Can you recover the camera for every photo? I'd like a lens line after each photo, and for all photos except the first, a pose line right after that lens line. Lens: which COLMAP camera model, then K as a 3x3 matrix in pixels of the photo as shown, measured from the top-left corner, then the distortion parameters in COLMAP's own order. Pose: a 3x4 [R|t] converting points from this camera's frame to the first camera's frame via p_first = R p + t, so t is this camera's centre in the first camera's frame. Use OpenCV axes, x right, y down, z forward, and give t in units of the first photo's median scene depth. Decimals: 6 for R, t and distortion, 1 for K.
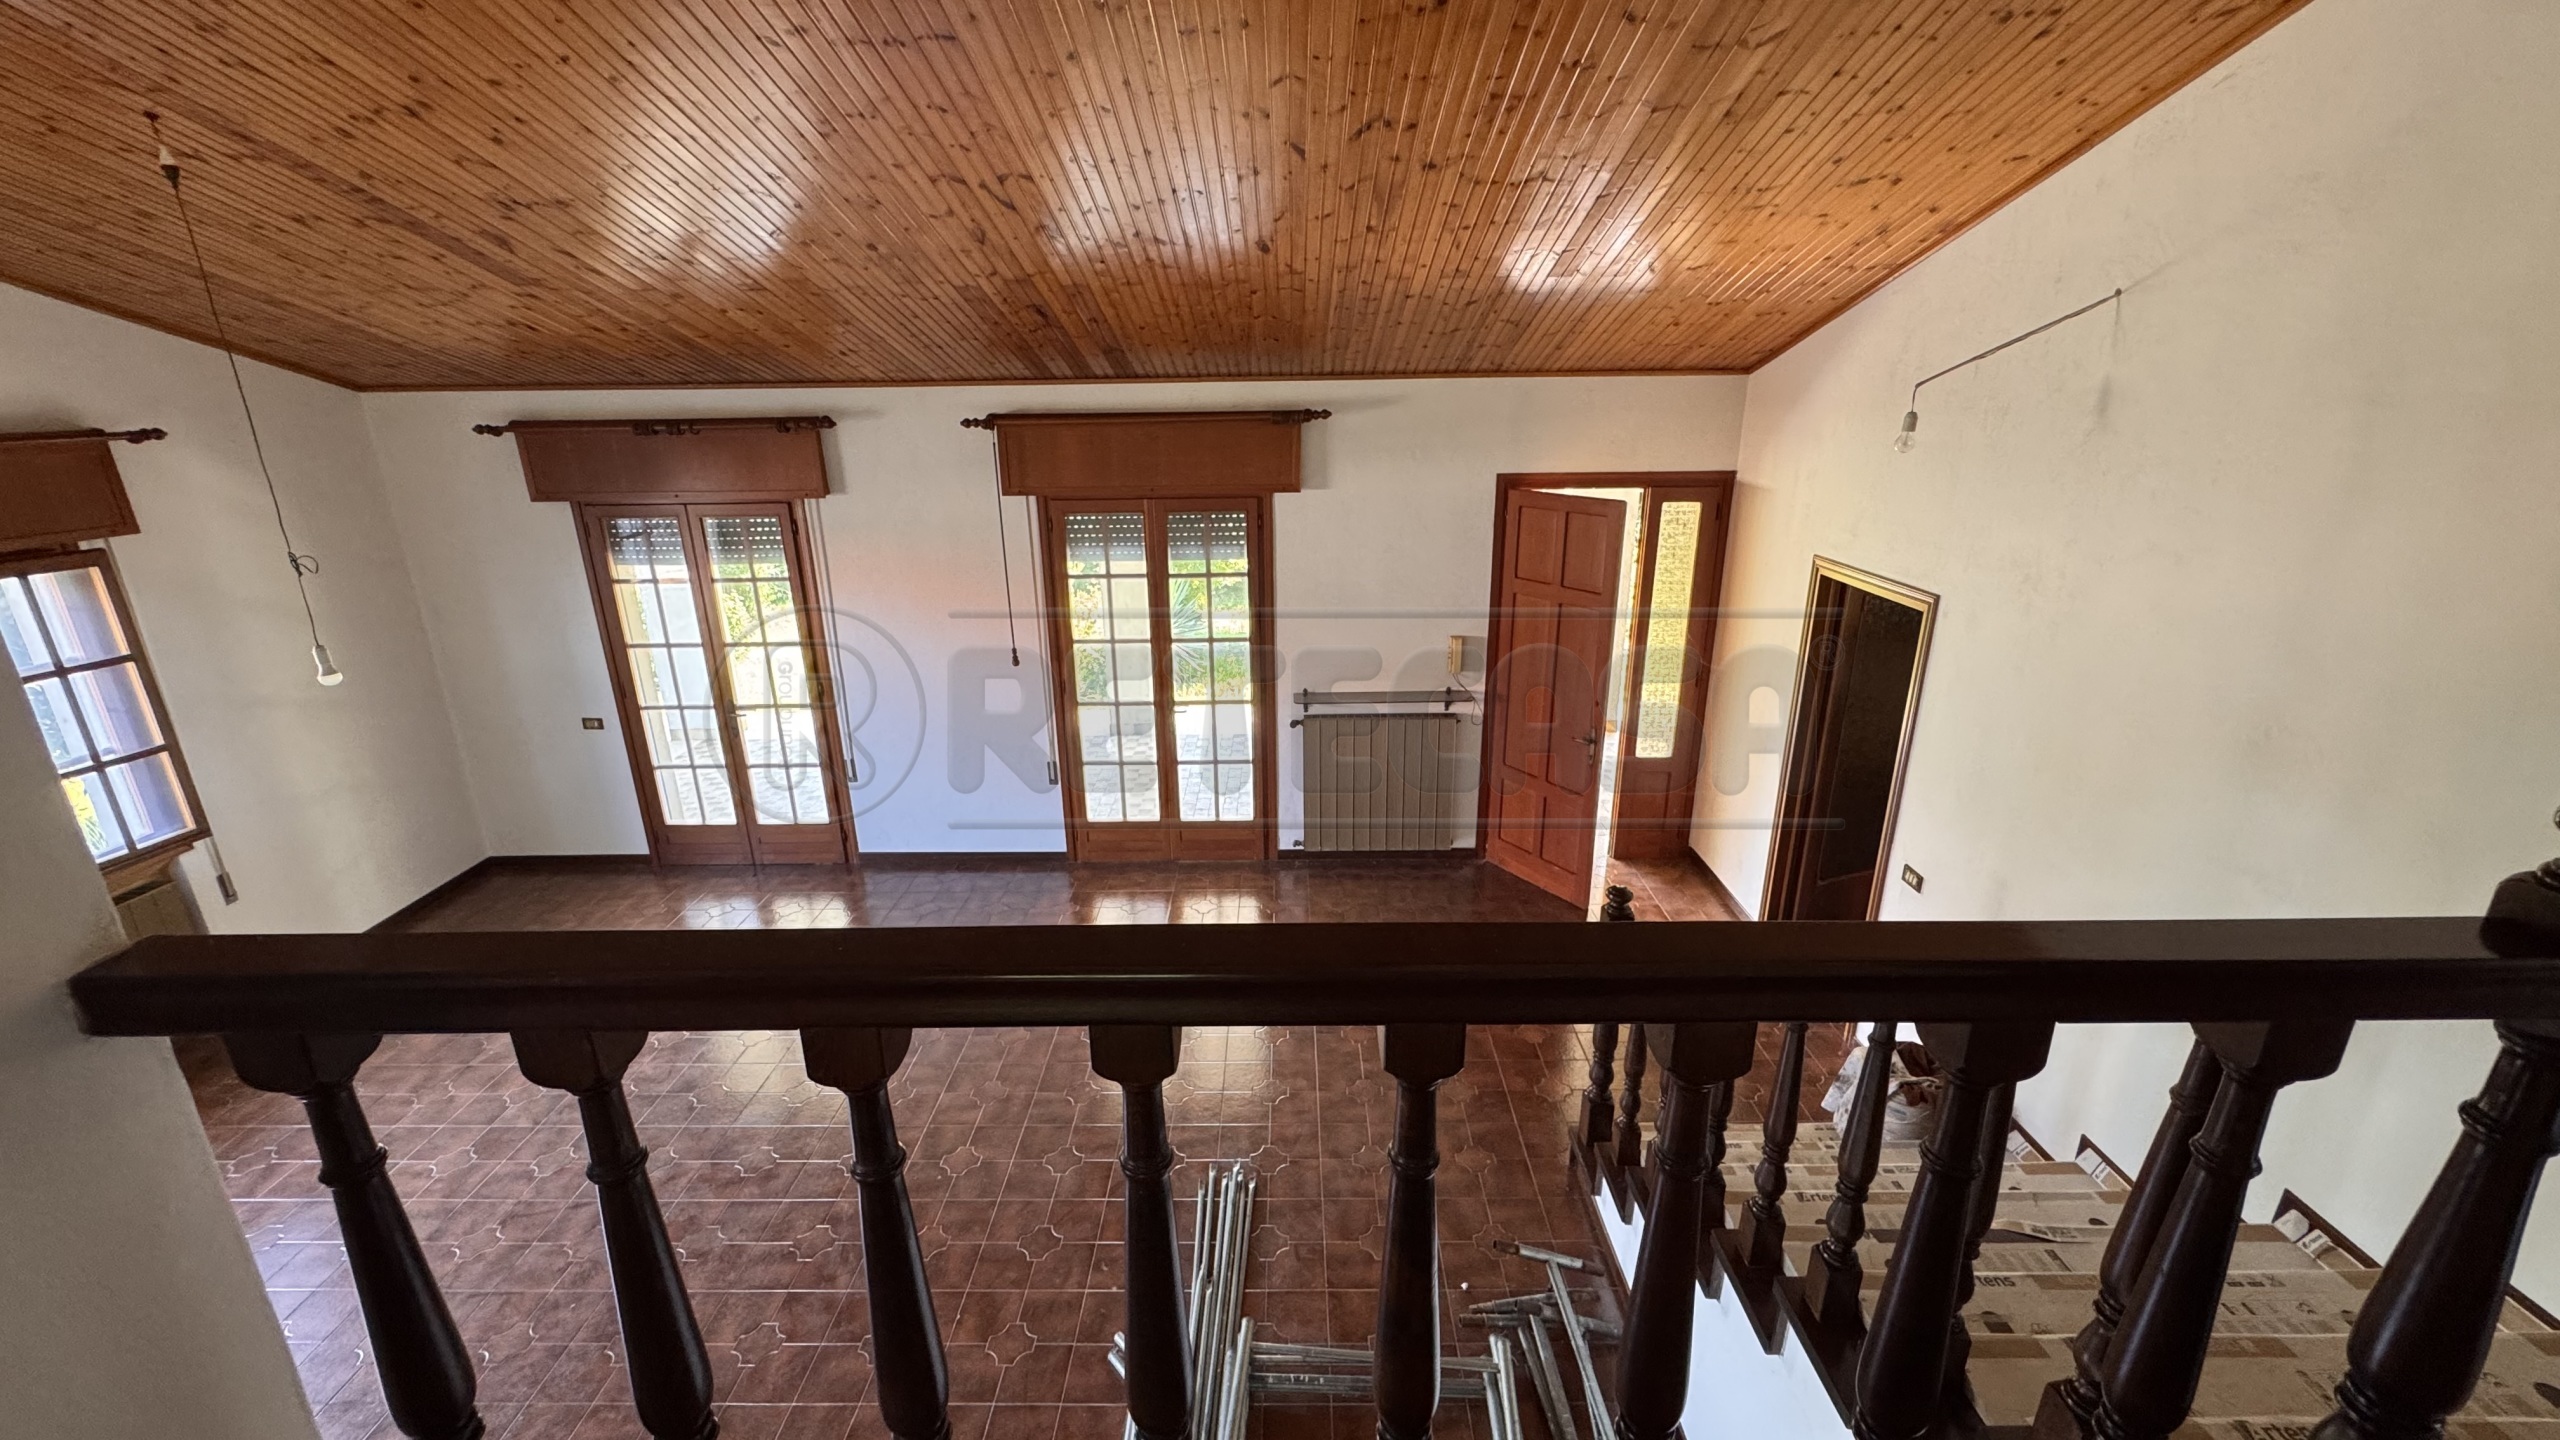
lens RADIAL K [[1030.8, 0, 1270.5], [0, 1030.8, 717.0], [0, 0, 1]] dist [0.002937, 0.001069]
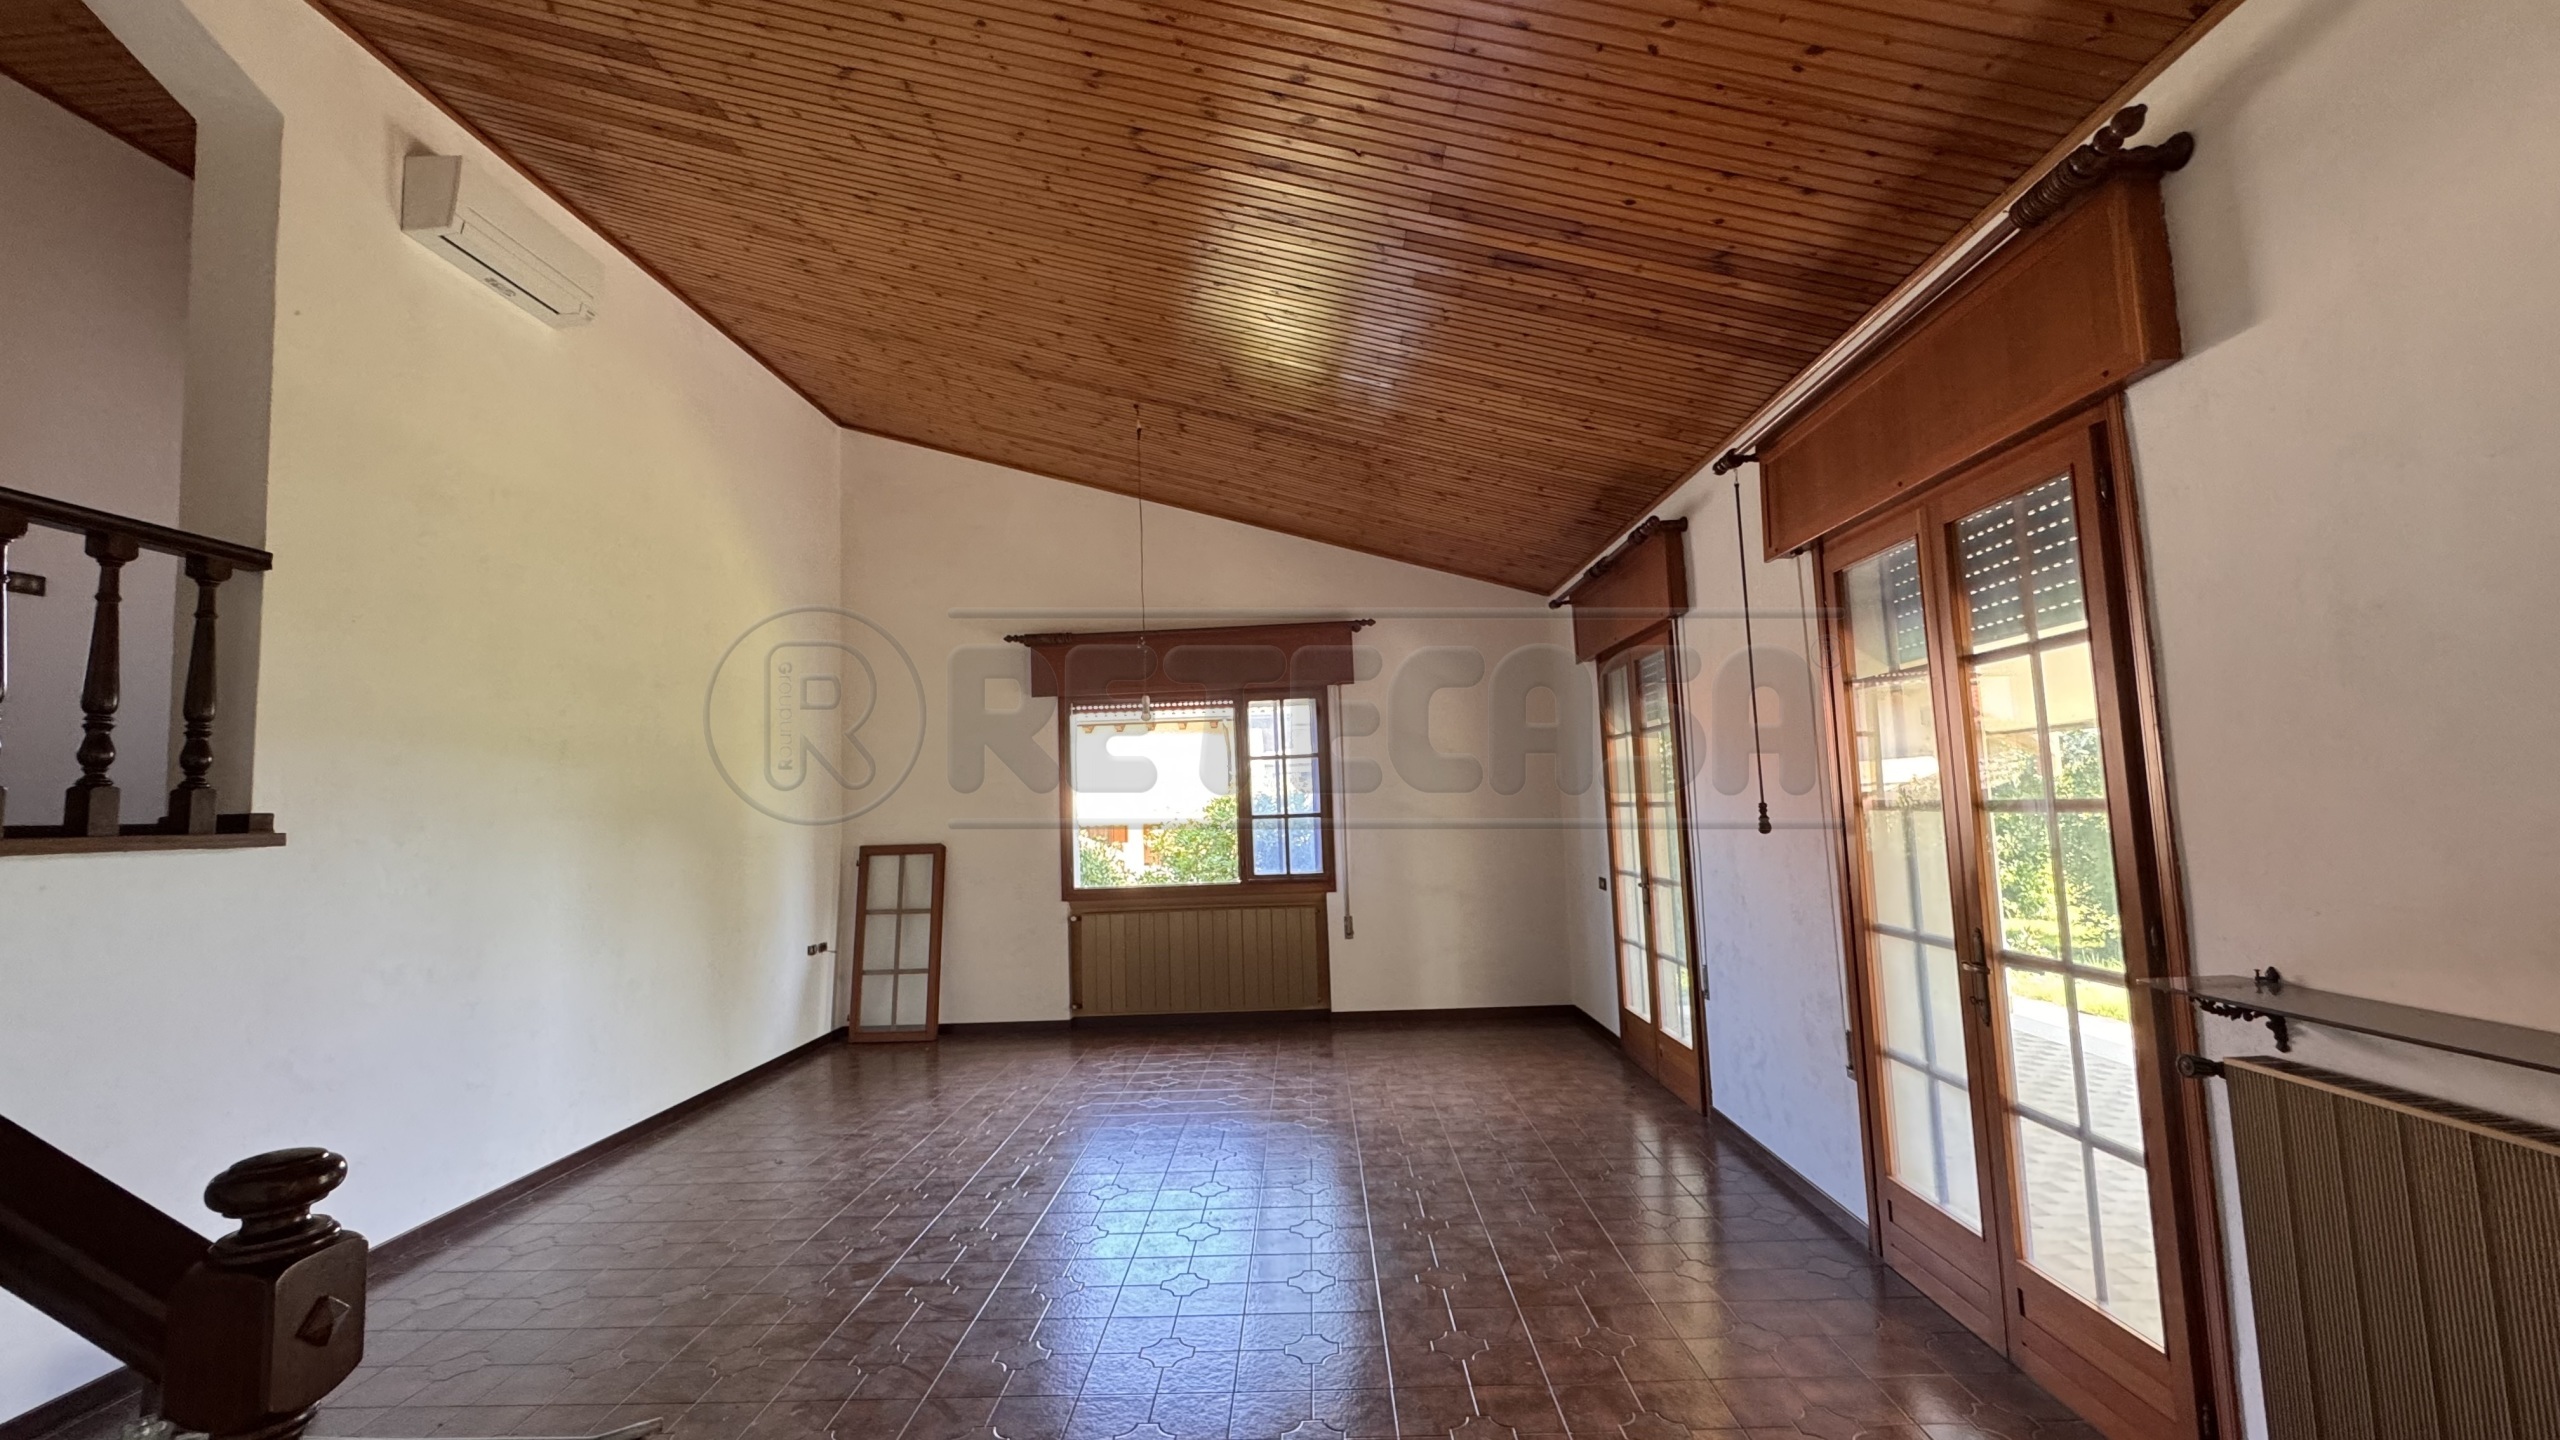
lens RADIAL K [[1030.8, 0, 1267.9], [0, 1030.8, 720.6], [0, 0, 1]] dist [0.002937, 0.001069]
pose [[-0.025713, -0.069205, -0.997271, 0.375874], [-0.283217, 0.957232, -0.059125, 0.005776], [0.958711, 0.280924, -0.044213, 0.741946]]
